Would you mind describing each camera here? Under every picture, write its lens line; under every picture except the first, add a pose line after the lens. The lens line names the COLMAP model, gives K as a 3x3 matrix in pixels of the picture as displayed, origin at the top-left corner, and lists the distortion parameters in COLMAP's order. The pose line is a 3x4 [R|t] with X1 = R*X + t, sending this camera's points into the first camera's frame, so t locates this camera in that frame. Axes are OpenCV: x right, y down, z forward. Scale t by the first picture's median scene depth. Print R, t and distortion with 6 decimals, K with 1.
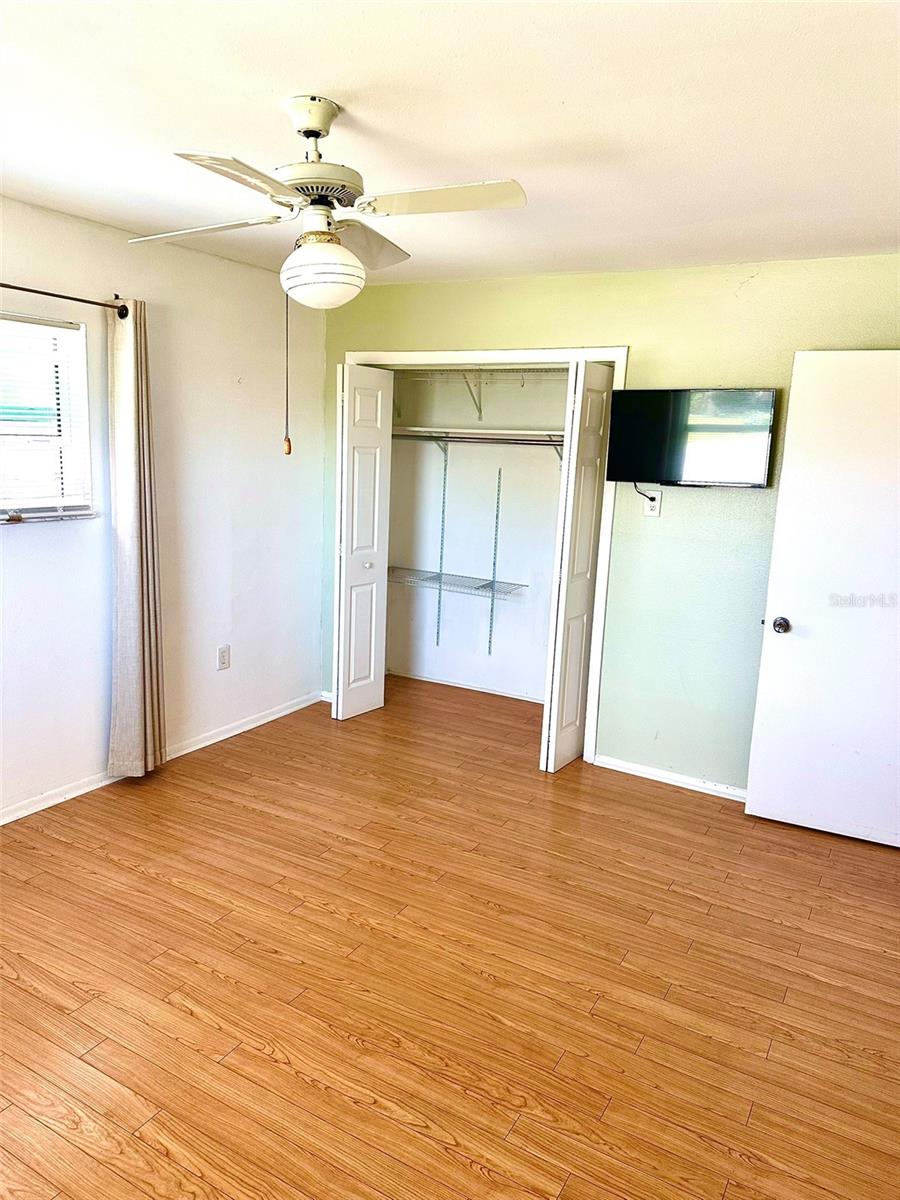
lens RADIAL K [[832.7, 0, 447.9], [0, 832.7, 602.5], [0, 0, 1]] dist [0.040918, -0.050450]
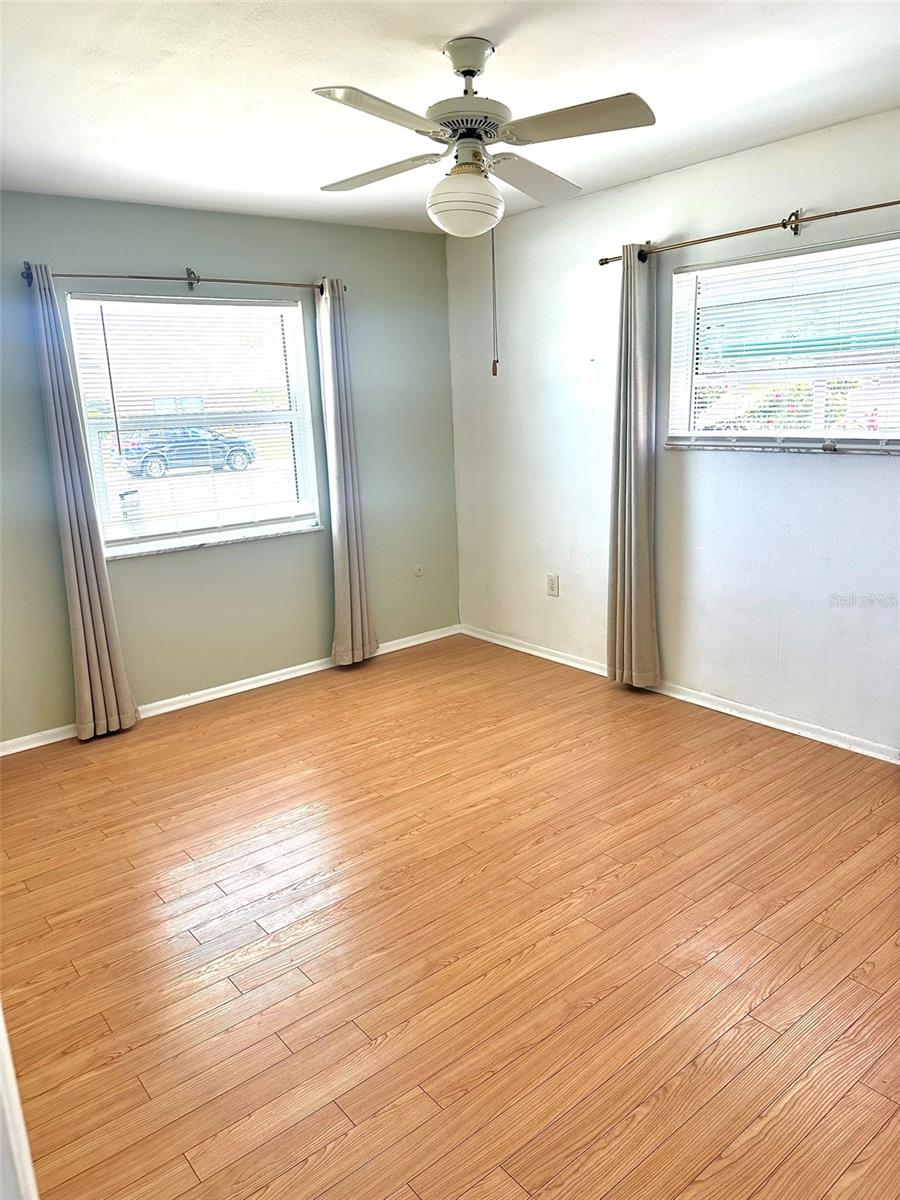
lens RADIAL K [[860.5, 0, 448.8], [0, 860.5, 595.2], [0, 0, 1]] dist [0.043224, -0.068102]
pose [[-0.361729, 0.182355, -0.914275, 0.824347], [-0.160464, 0.953870, 0.253739, -0.156213], [0.918370, 0.238493, -0.315781, 1.212819]]
